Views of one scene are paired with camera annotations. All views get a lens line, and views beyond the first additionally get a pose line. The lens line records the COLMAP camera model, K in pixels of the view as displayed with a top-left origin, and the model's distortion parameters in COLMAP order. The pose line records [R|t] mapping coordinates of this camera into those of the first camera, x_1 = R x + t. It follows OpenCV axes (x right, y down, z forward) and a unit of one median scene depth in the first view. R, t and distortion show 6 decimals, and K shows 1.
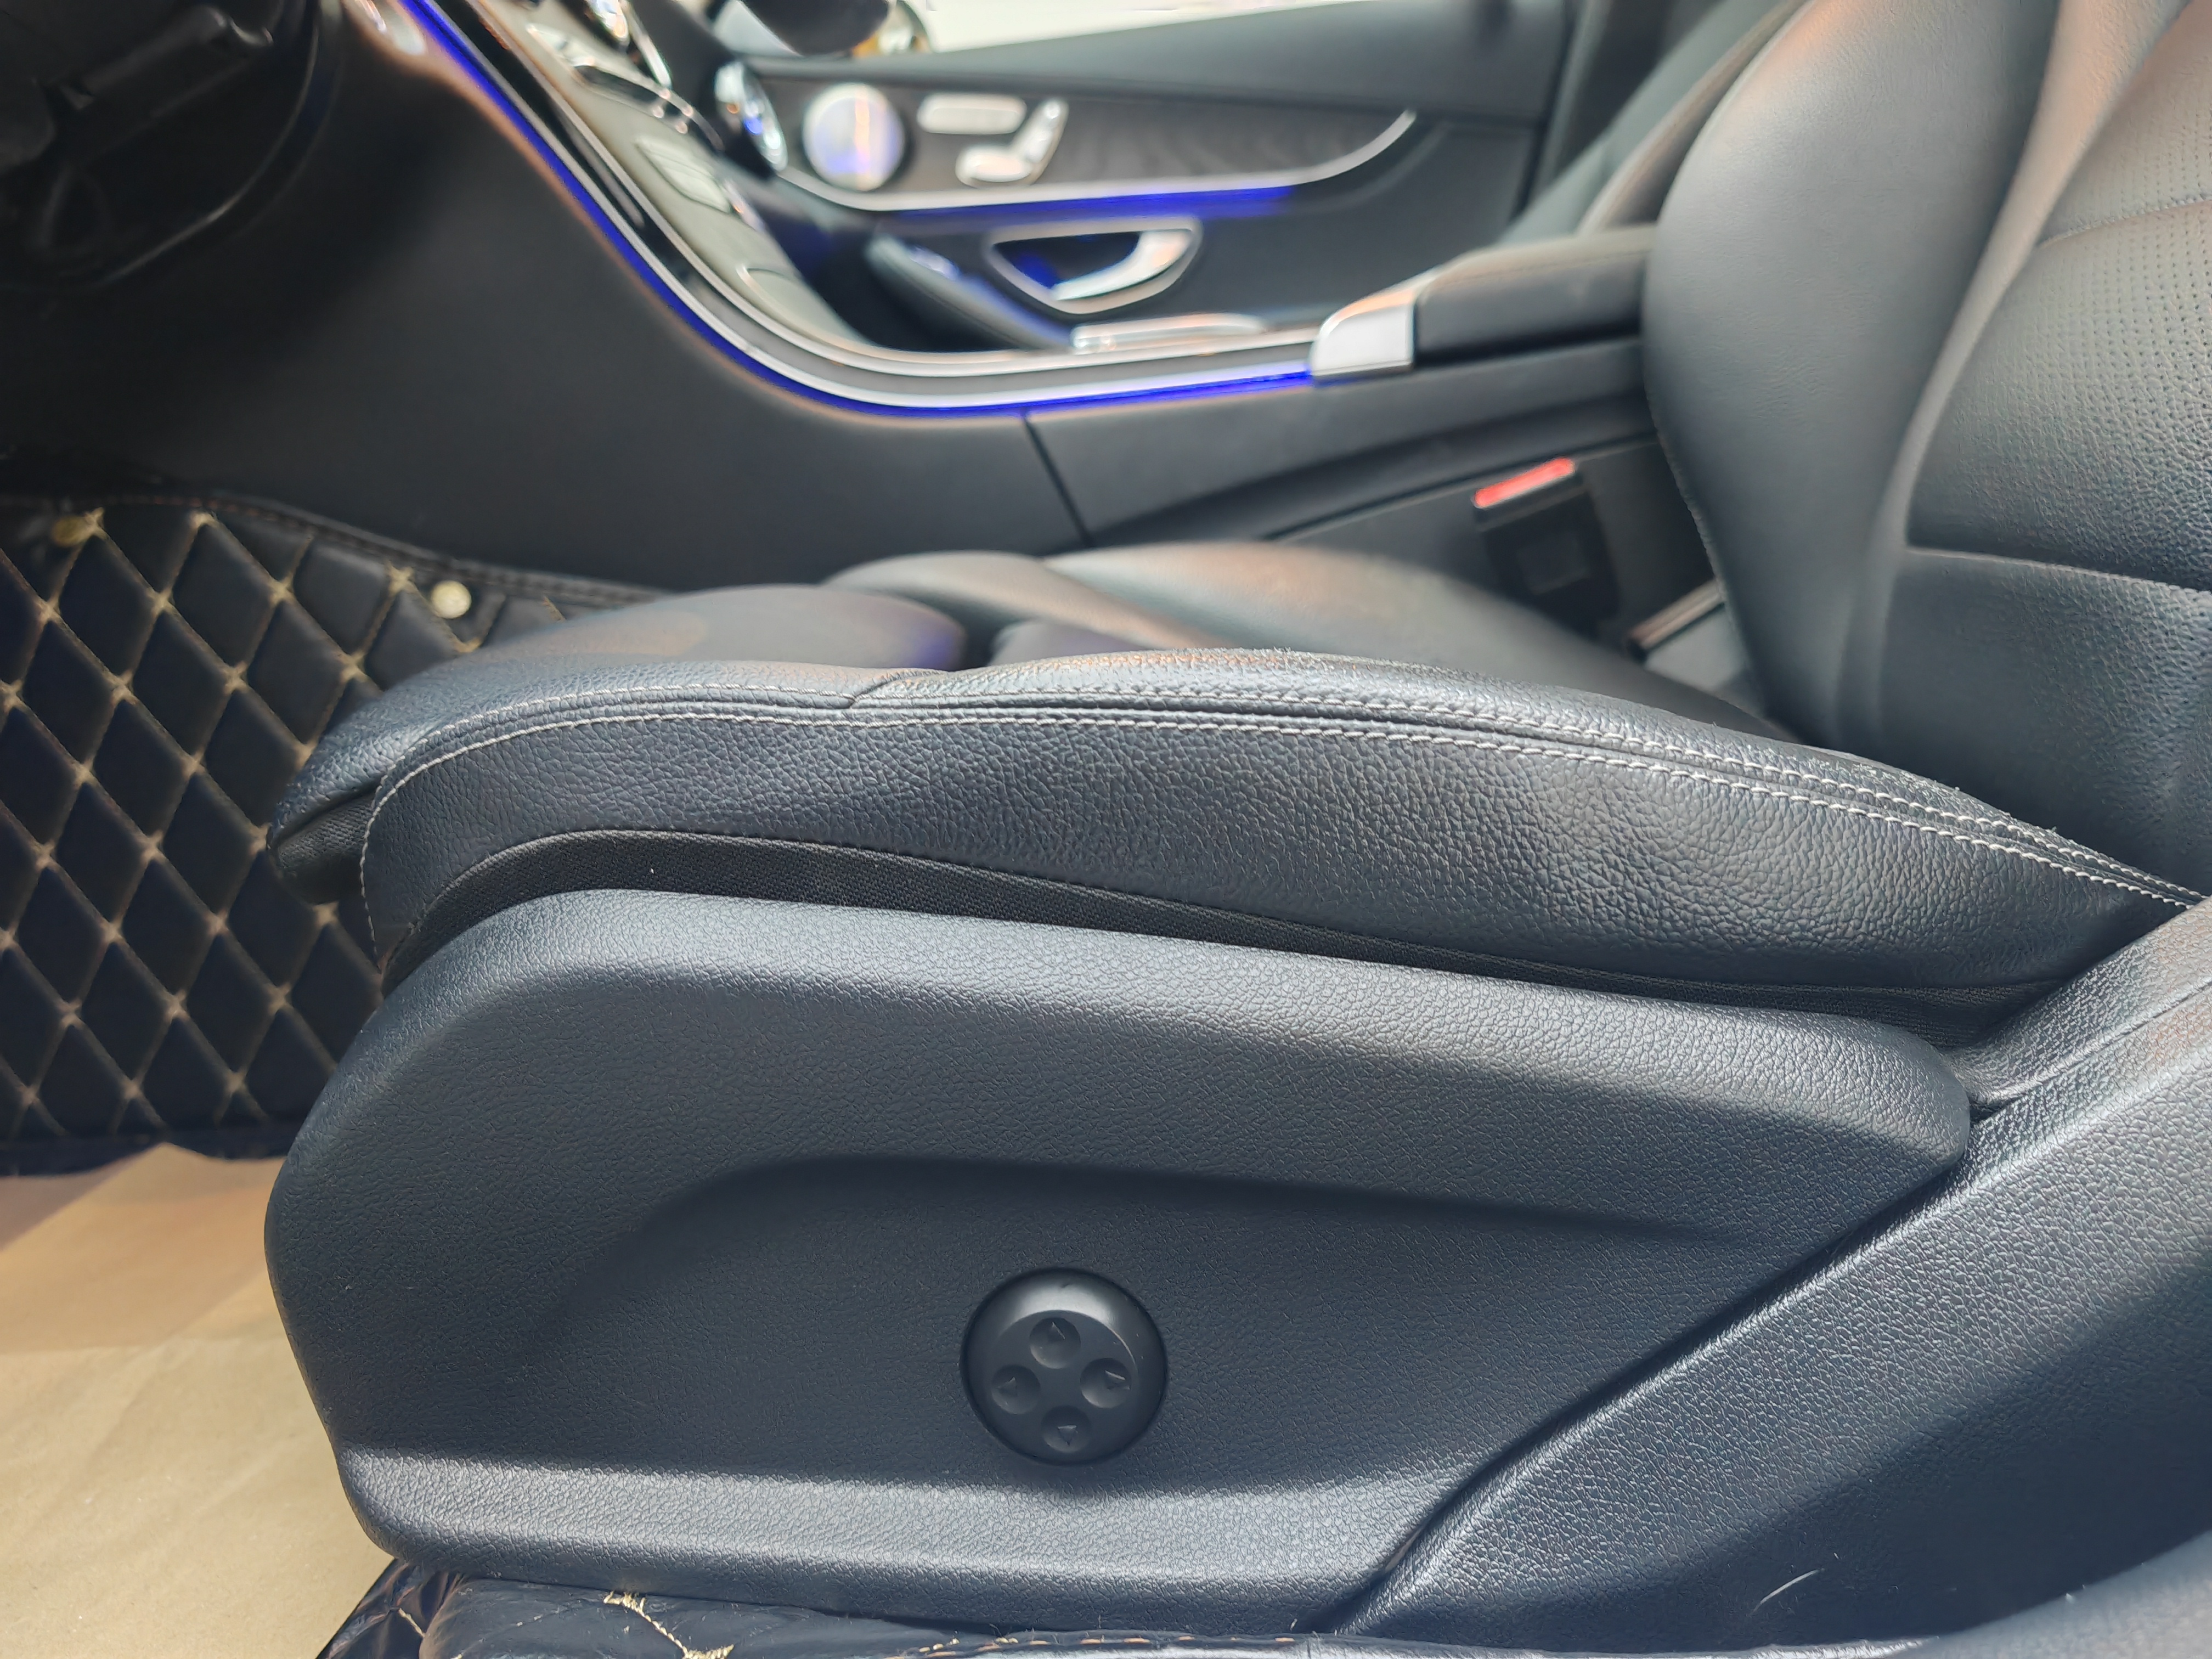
lens RADIAL K [[1681.0, 0, 1112.8], [0, 1681.0, 809.2], [0, 0, 1]] dist [0.034499, -0.041781]
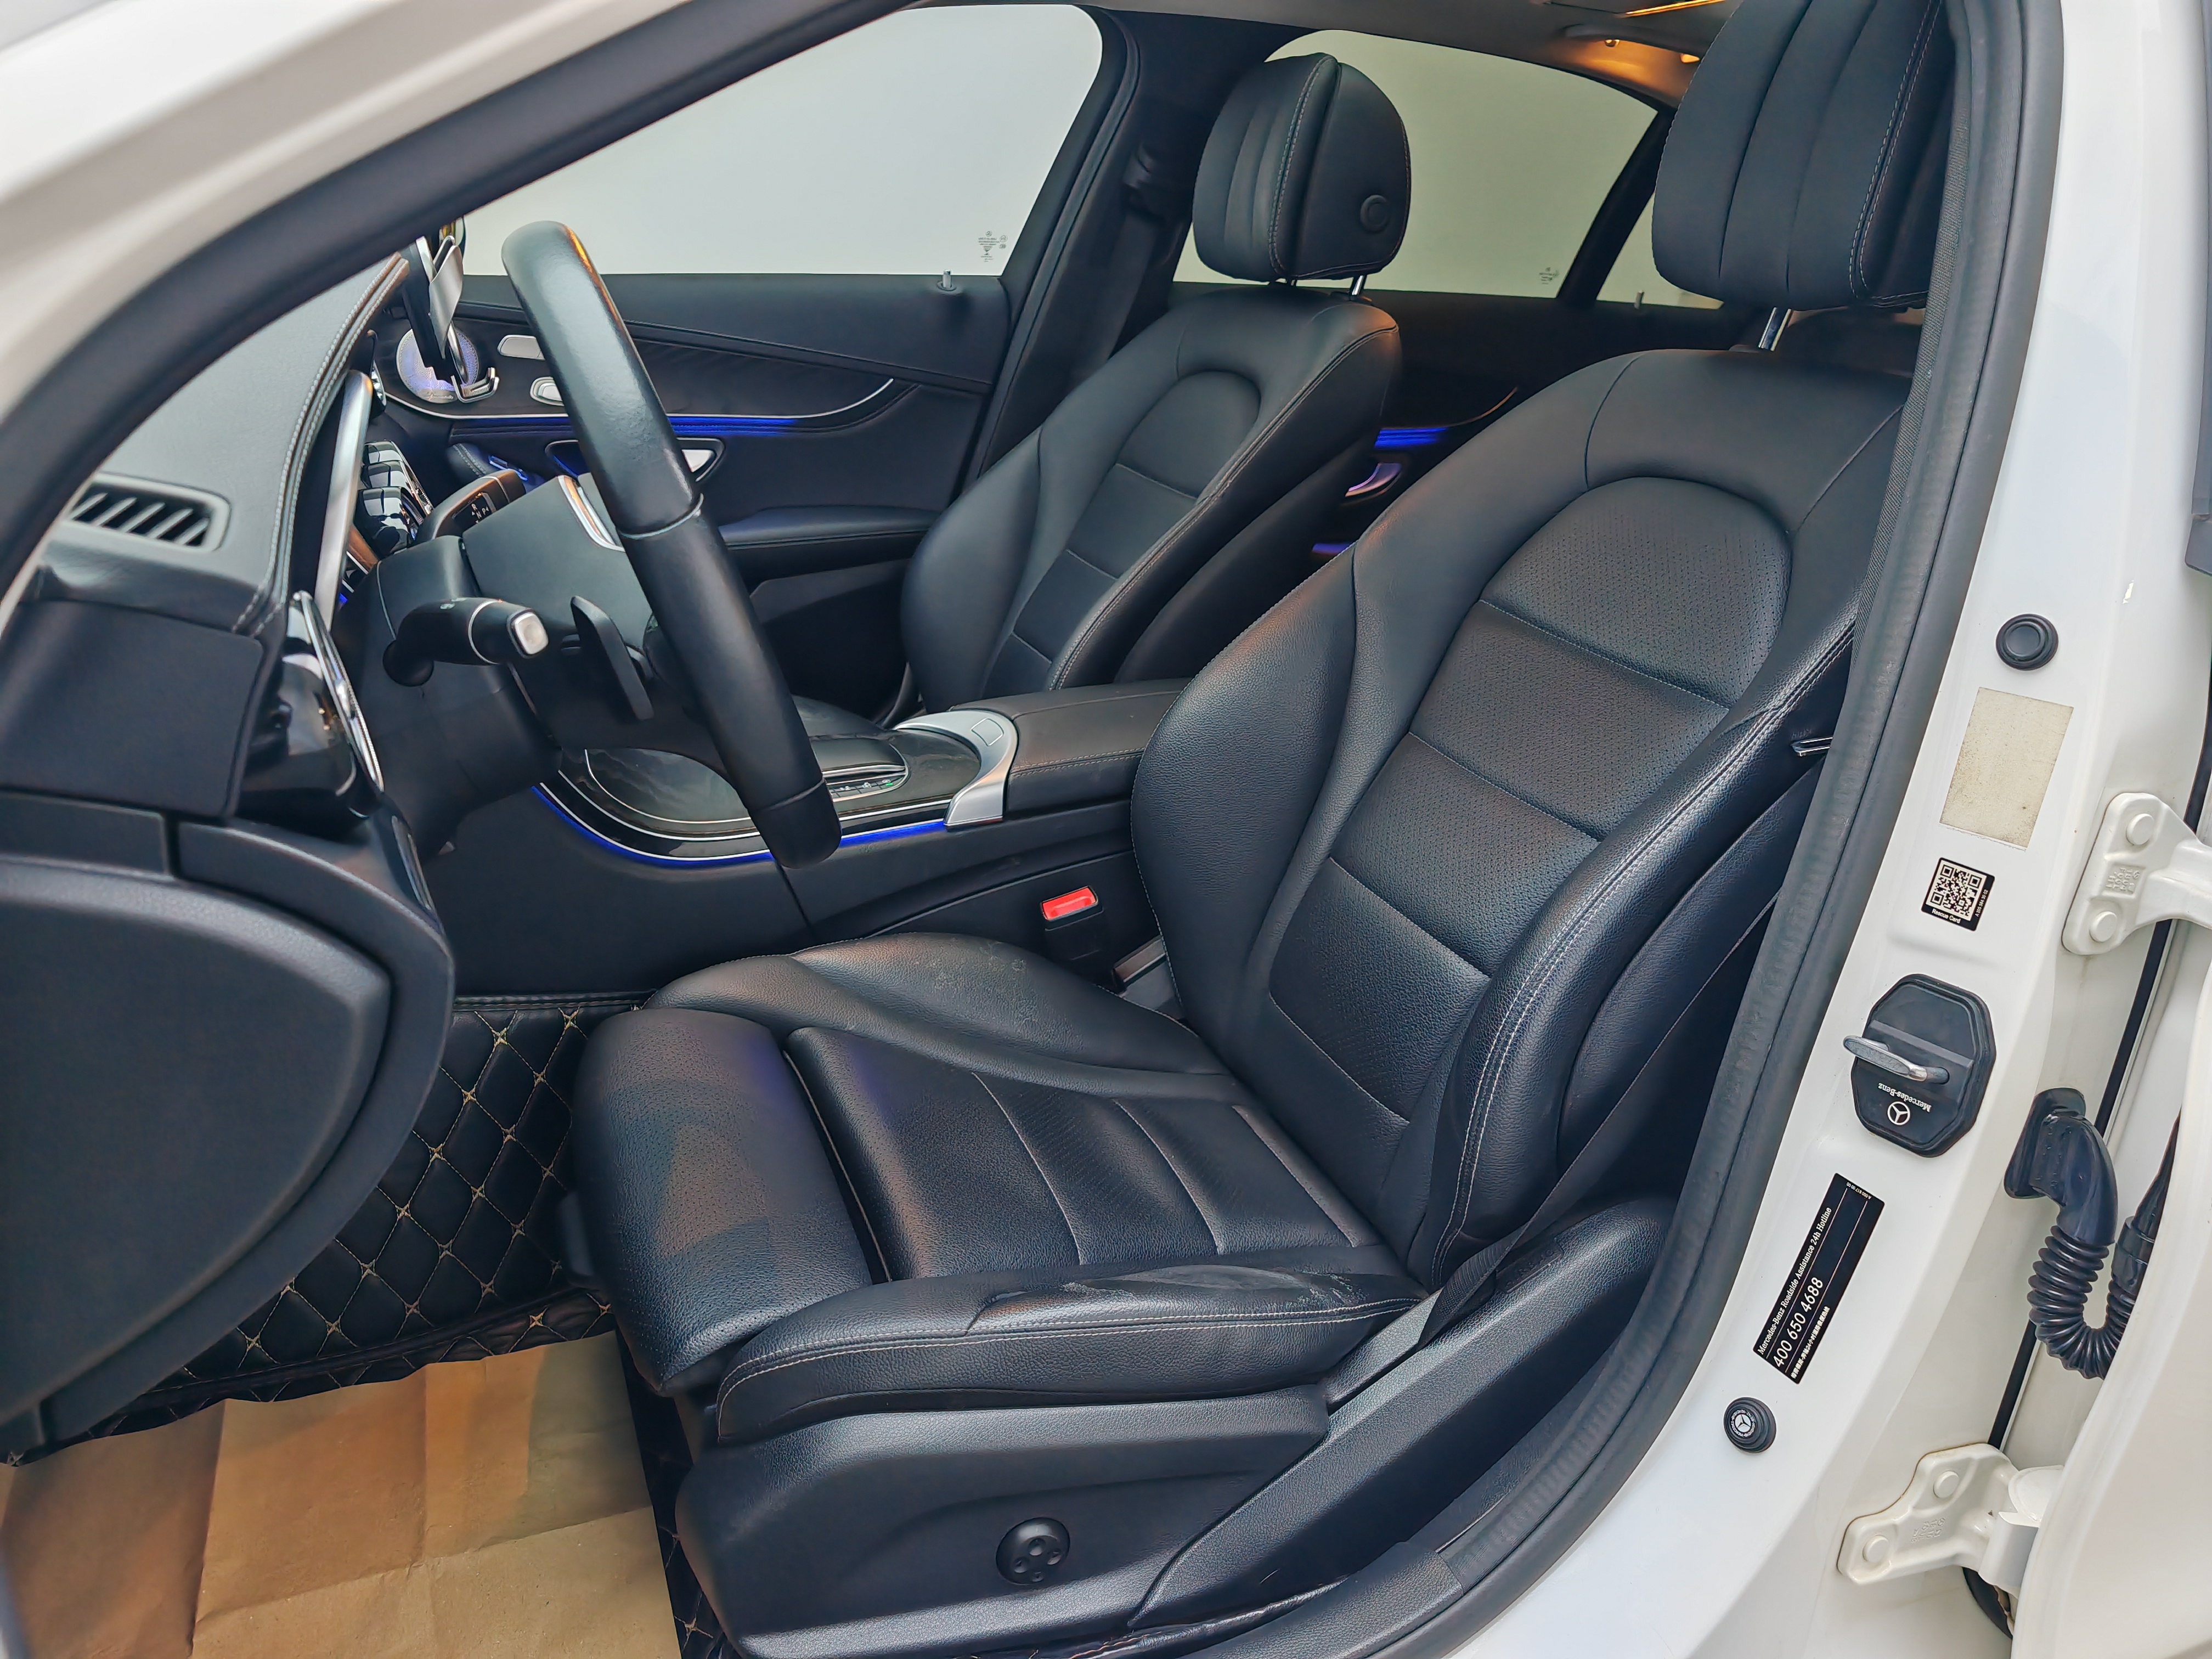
lens RADIAL K [[1681.0, 0, 1124.8], [0, 1681.0, 788.6], [0, 0, 1]] dist [0.034499, -0.041781]
pose [[0.902923, -0.022453, 0.429215, -0.468893], [-0.041534, 0.989402, 0.139132, -0.573351], [-0.427790, -0.143453, 0.892422, -0.592480]]
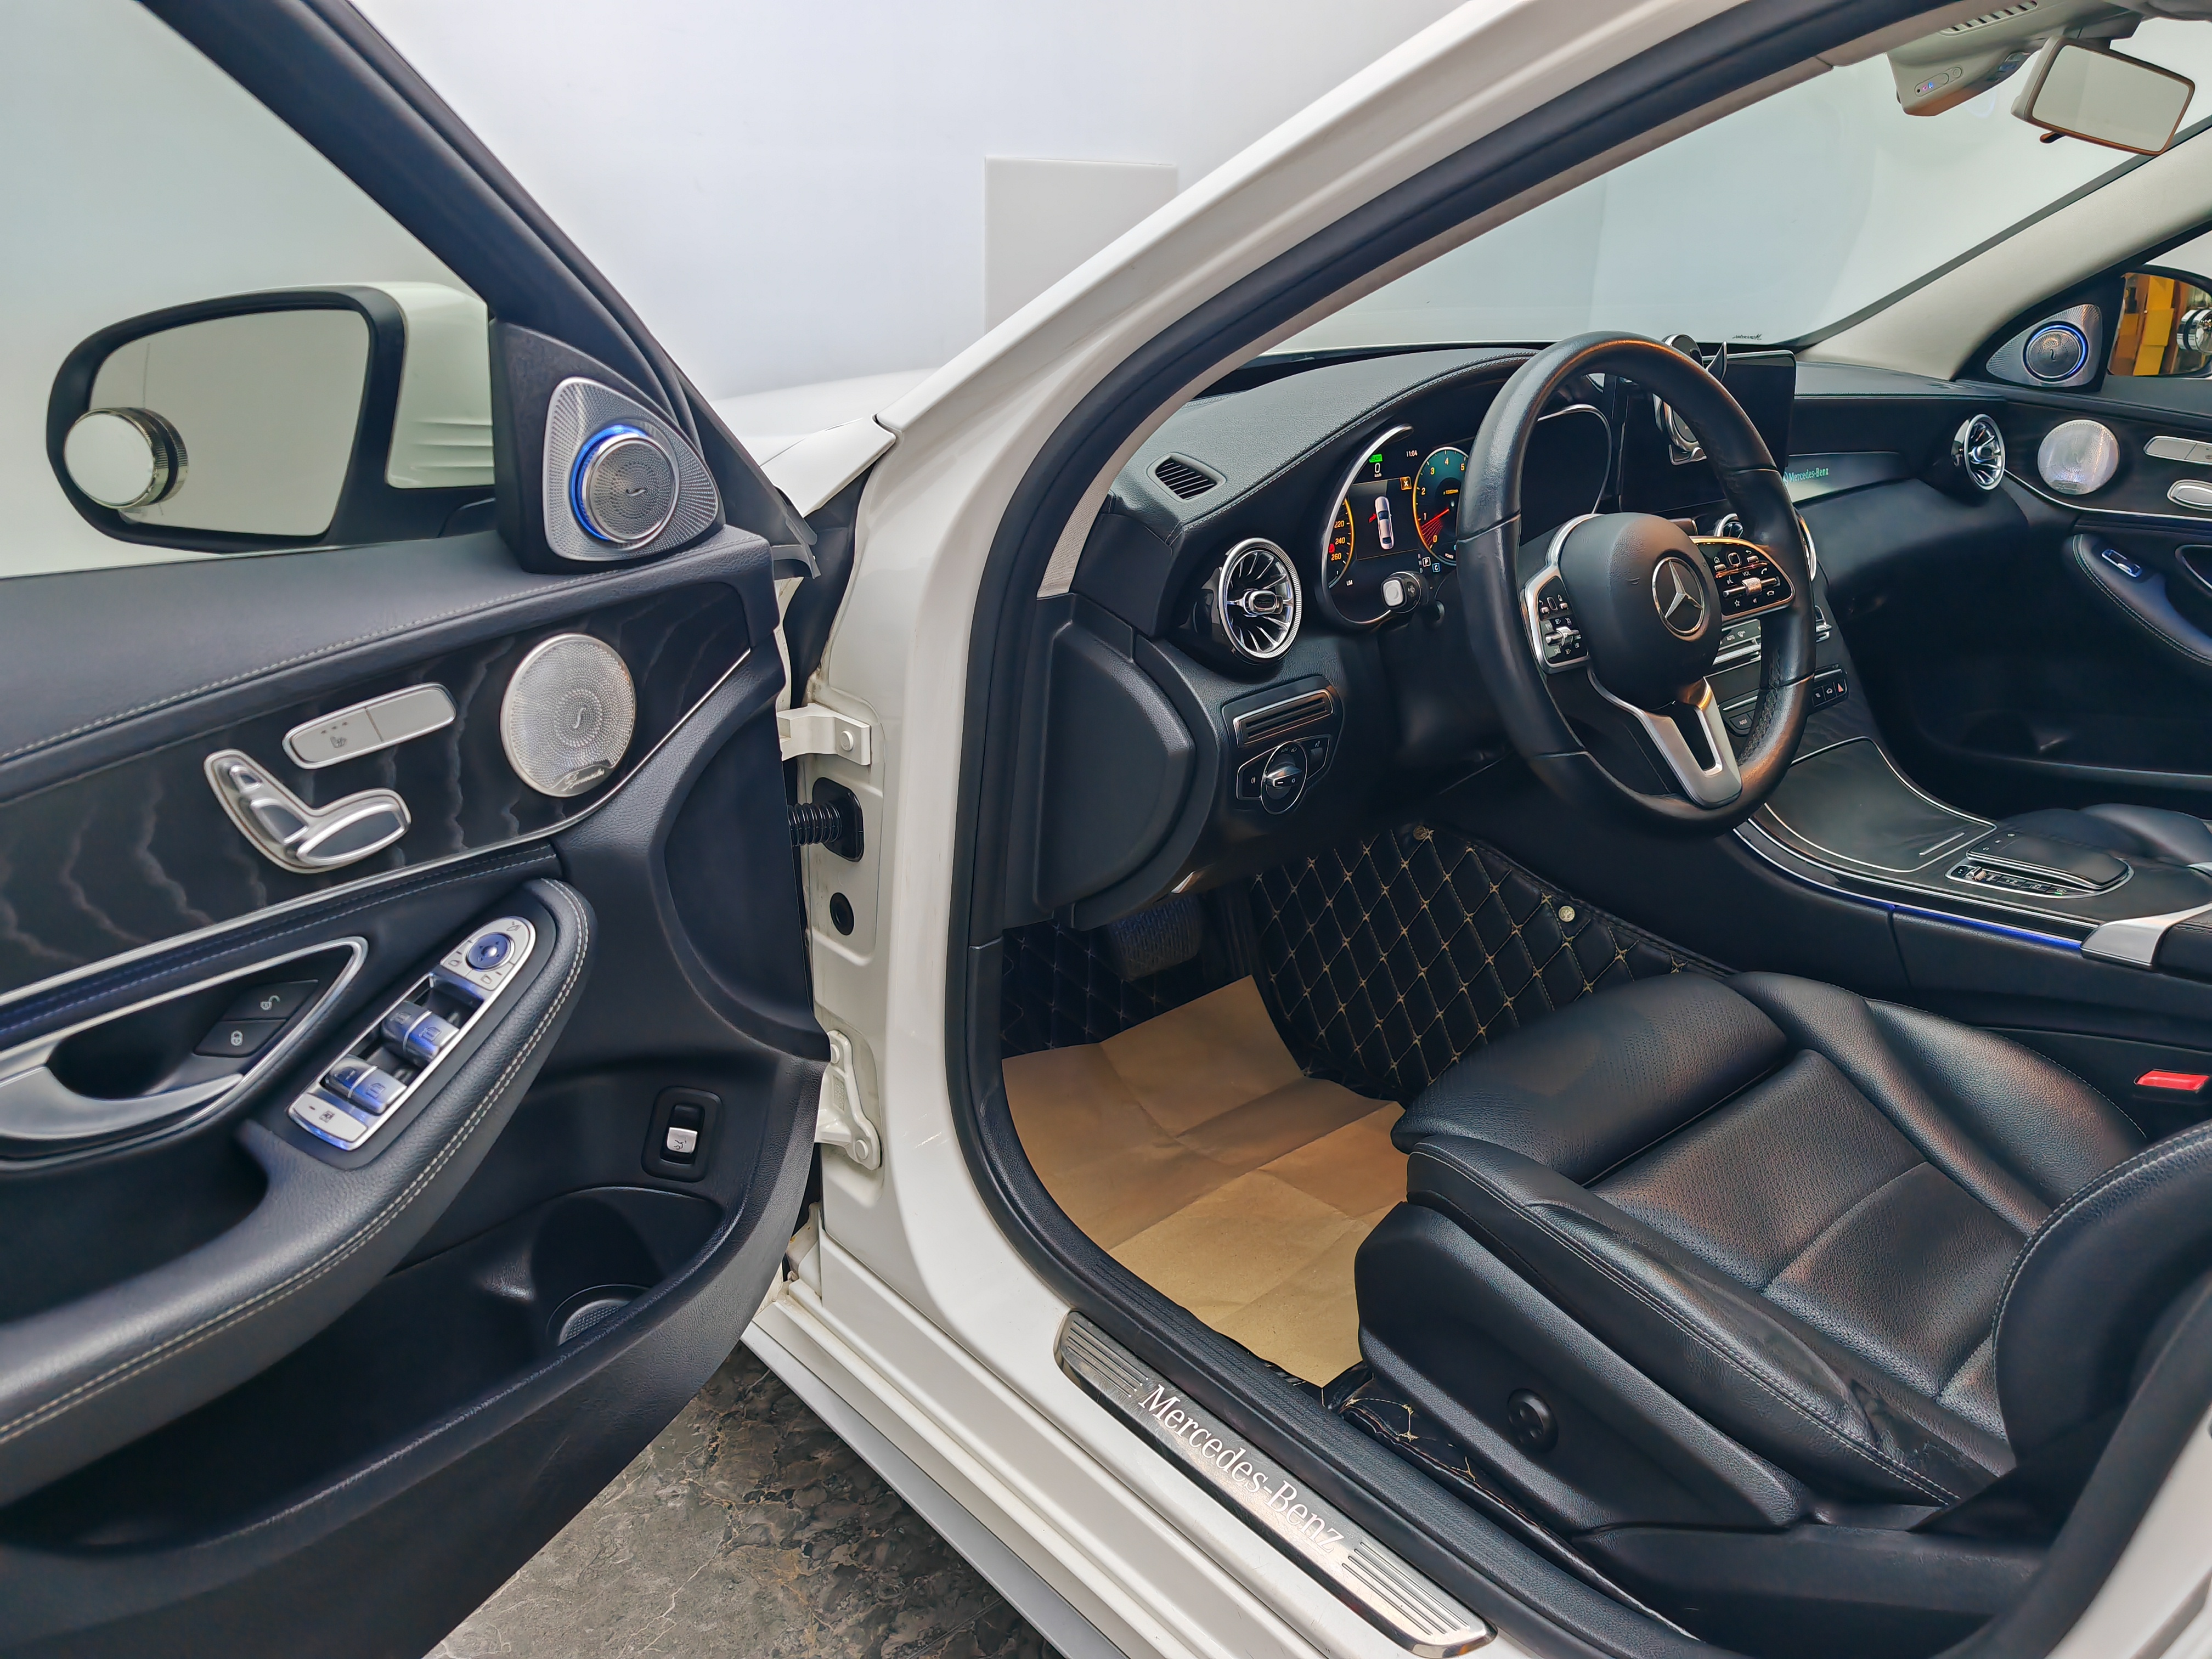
lens RADIAL K [[1681.0, 0, 1110.6], [0, 1681.0, 807.8], [0, 0, 1]] dist [0.034499, -0.041781]
pose [[0.677331, 0.309448, -0.667431, 0.558655], [-0.184104, 0.949663, 0.253466, -0.666889], [0.712270, -0.048804, 0.700207, -0.817772]]
